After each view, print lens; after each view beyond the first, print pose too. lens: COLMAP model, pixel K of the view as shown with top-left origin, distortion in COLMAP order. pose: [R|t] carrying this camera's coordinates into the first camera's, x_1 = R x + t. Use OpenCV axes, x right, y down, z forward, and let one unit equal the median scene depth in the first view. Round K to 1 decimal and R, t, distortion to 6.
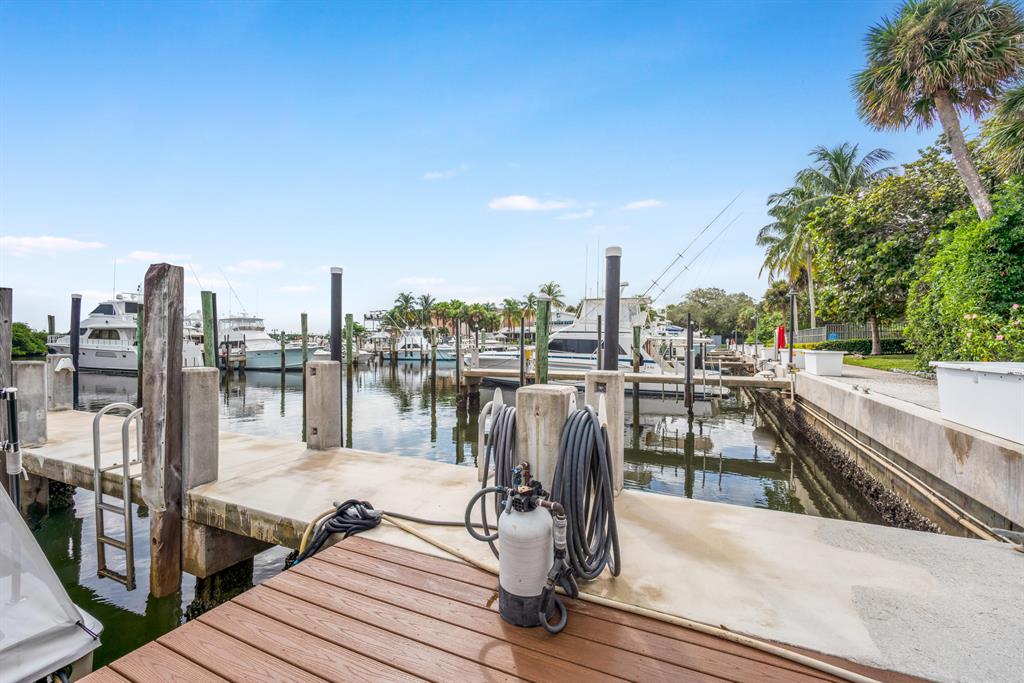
lens RADIAL K [[441.2, 0, 512.0], [0, 441.2, 341.5], [0, 0, 1]] dist [-0.011195, -0.000330]
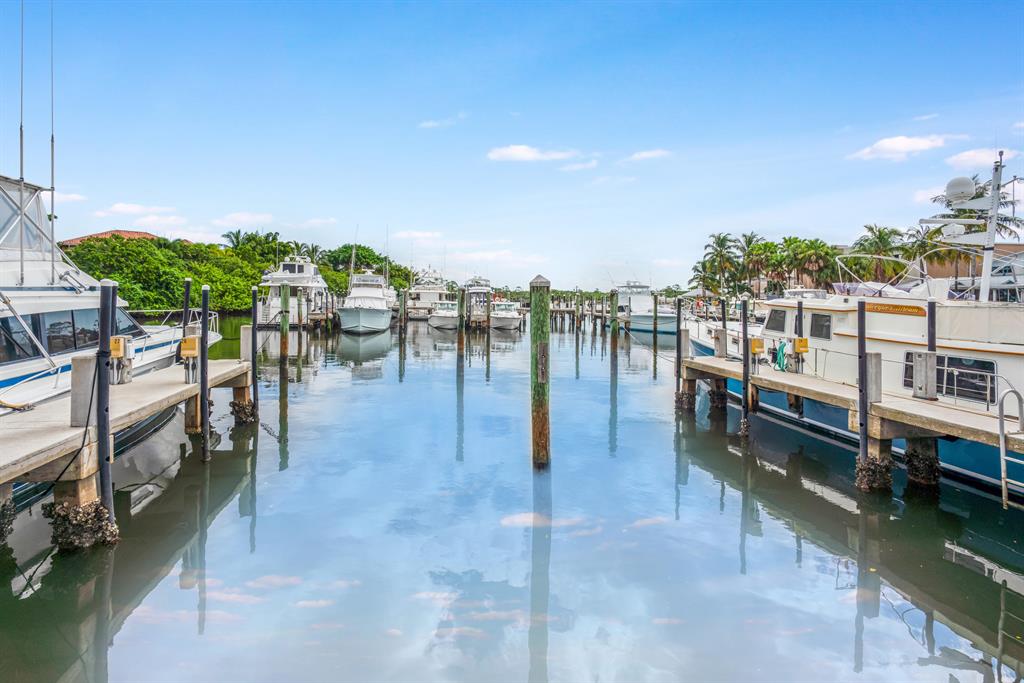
lens RADIAL K [[455.1, 0, 506.3], [0, 455.1, 305.8], [0, 0, 1]] dist [-0.002878, -0.000455]
pose [[0.592081, 0.024737, -0.805499, 0.372338], [-0.012225, 0.999689, 0.021715, -0.010180], [0.805786, -0.003010, 0.592199, 0.639227]]
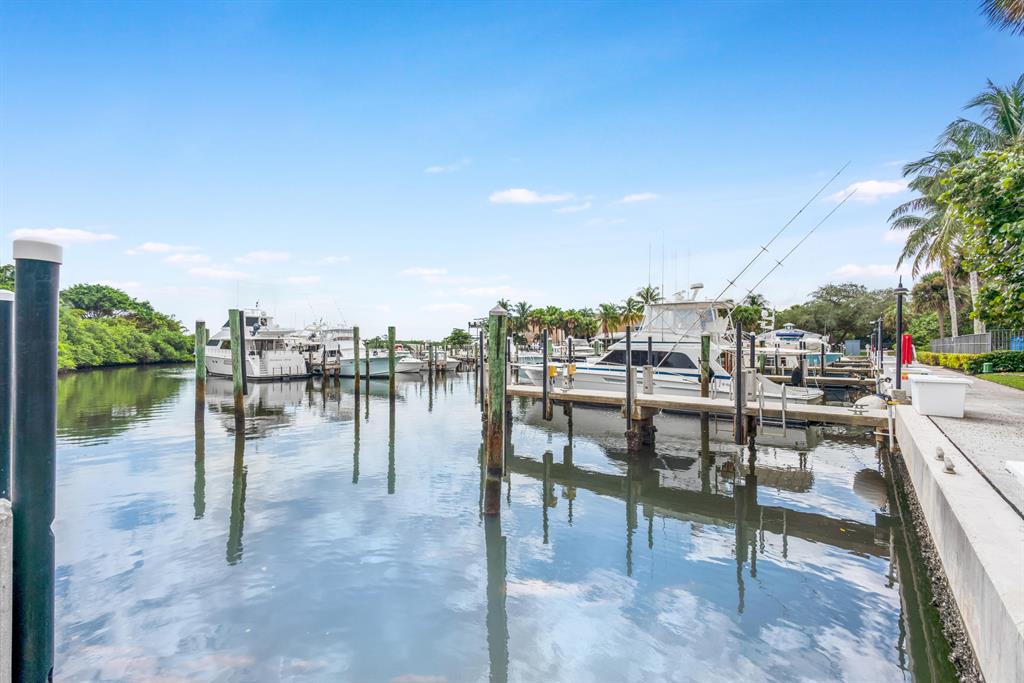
lens RADIAL K [[436.7, 0, 512.0], [0, 436.7, 341.5], [0, 0, 1]] dist [0.000994, 0.000340]
pose [[0.968982, -0.007150, -0.247027, 0.067857], [0.004384, 0.999921, -0.011745, -0.007814], [0.247092, 0.010298, 0.968937, 0.051568]]
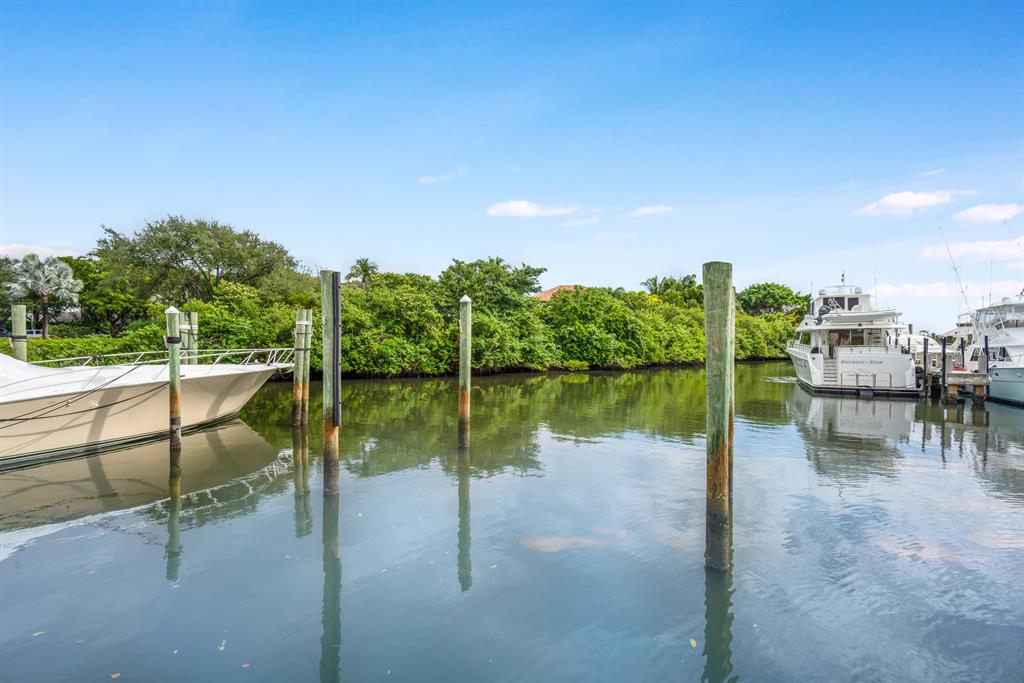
lens RADIAL K [[441.2, 0, 512.0], [0, 441.2, 341.5], [0, 0, 1]] dist [-0.011195, -0.000330]
pose [[-0.062562, -0.005651, -0.998025, -0.047431], [0.001377, 0.999983, -0.005749, -0.005217], [0.998040, -0.001733, -0.062553, 0.409000]]
